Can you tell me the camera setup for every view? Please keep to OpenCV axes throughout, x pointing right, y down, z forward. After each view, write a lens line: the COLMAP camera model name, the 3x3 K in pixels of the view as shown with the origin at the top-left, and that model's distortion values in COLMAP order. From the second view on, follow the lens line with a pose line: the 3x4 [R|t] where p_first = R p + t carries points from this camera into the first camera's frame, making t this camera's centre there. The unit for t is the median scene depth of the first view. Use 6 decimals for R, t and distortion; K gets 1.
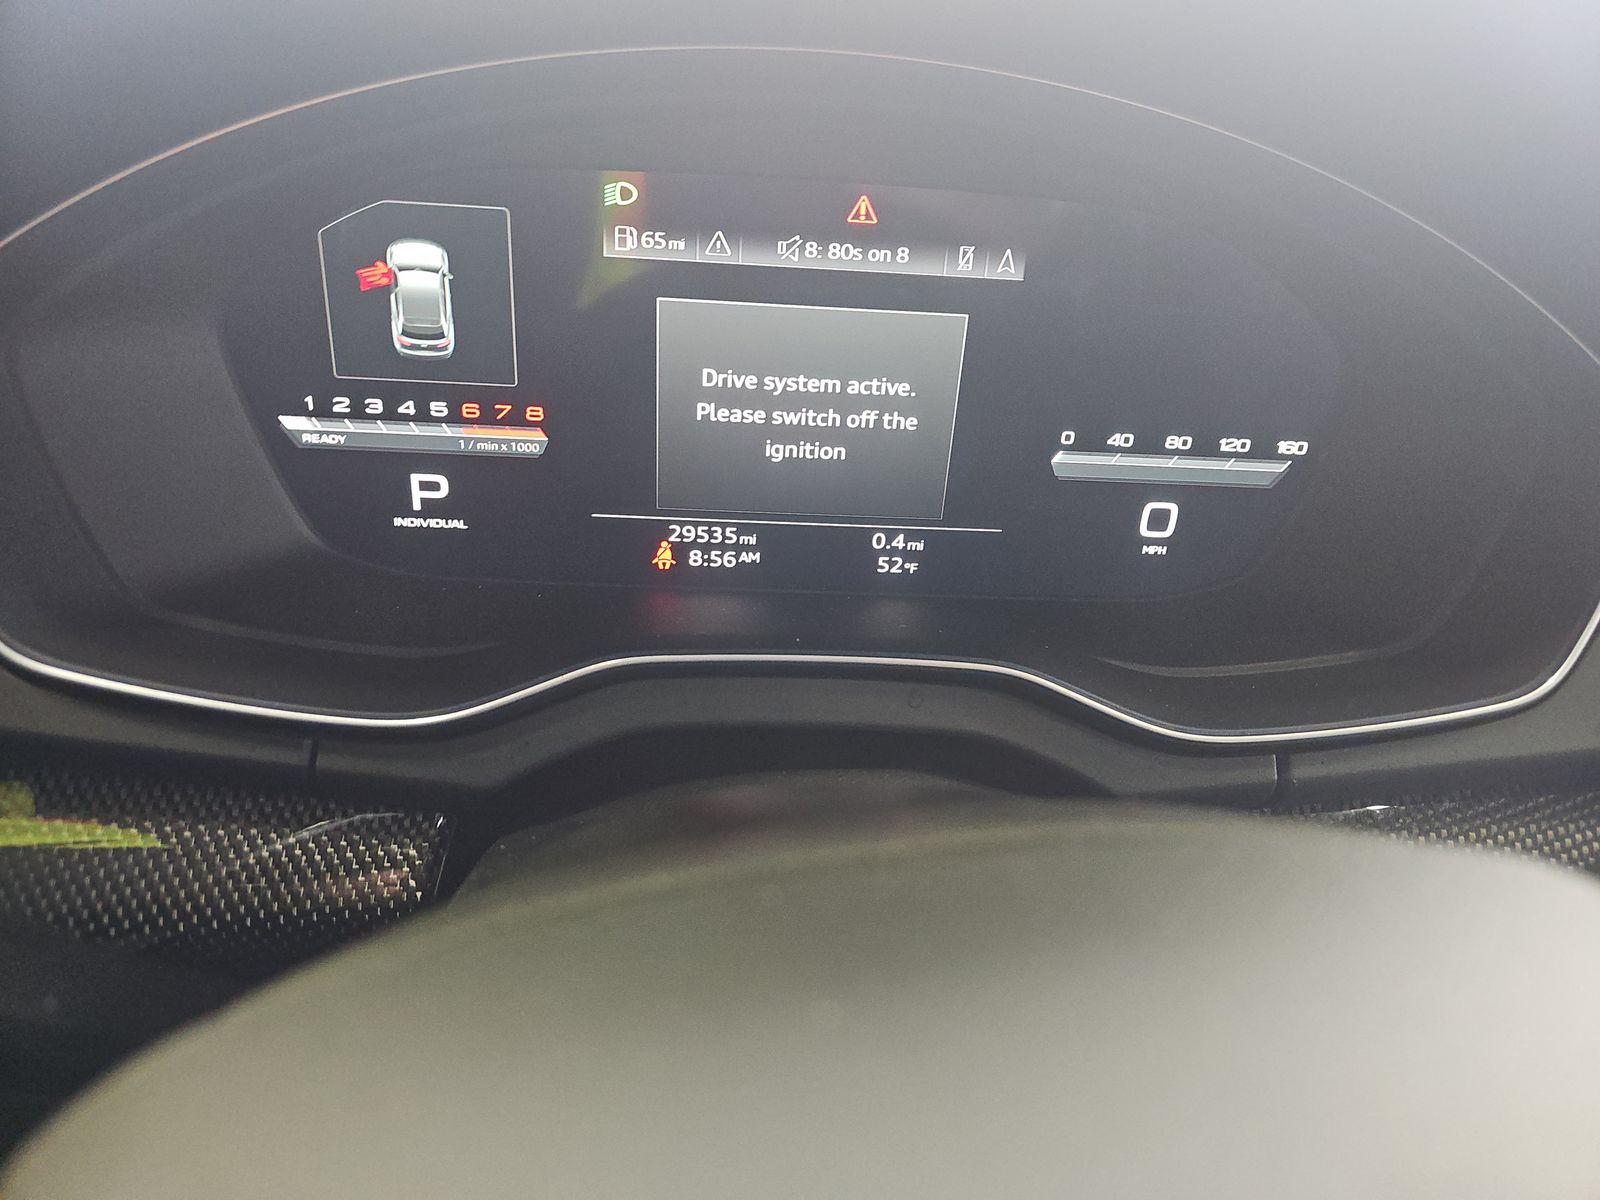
lens RADIAL K [[1076.3, 0, 793.9], [0, 1076.3, 605.8], [0, 0, 1]] dist [0.008471, -0.005301]
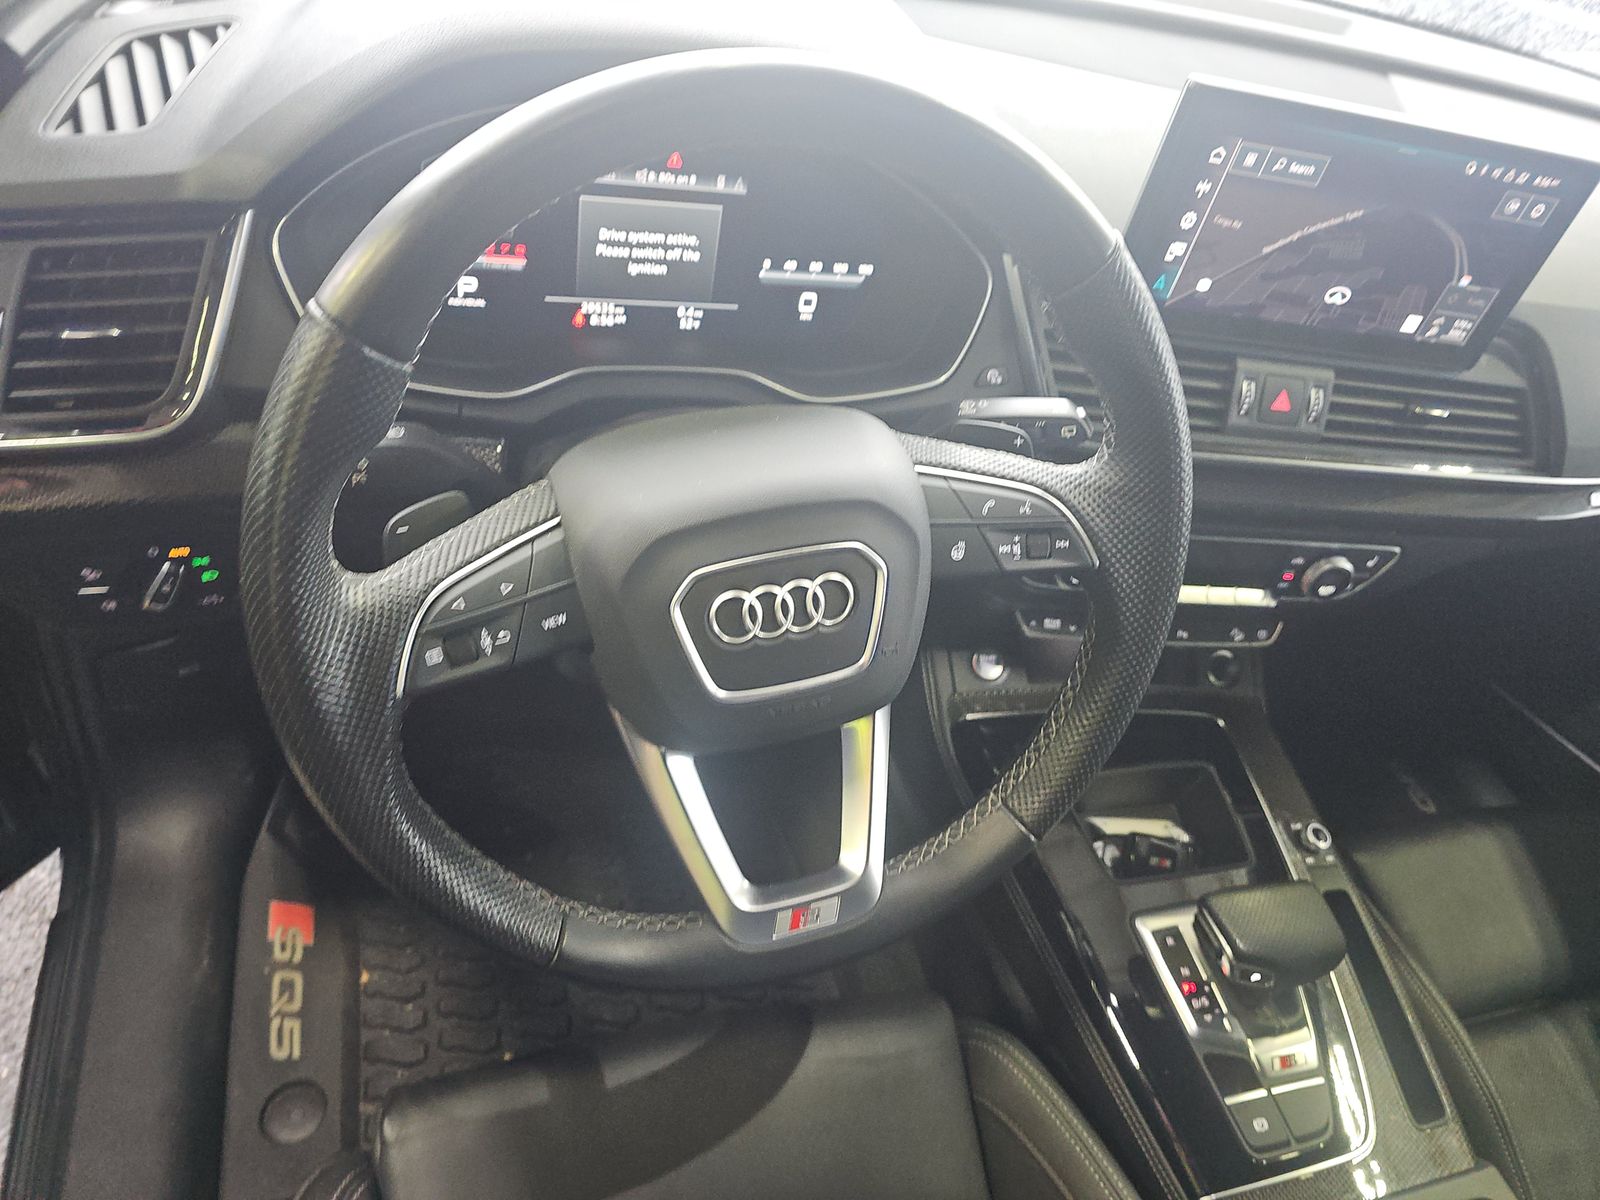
lens RADIAL K [[1076.3, 0, 806.3], [0, 1076.3, 604.9], [0, 0, 1]] dist [0.008471, -0.005301]
pose [[0.961501, -0.064964, 0.267012, -0.301867], [-0.004489, 0.967812, 0.251634, -0.038506], [-0.274765, -0.243145, 0.930261, -1.243065]]
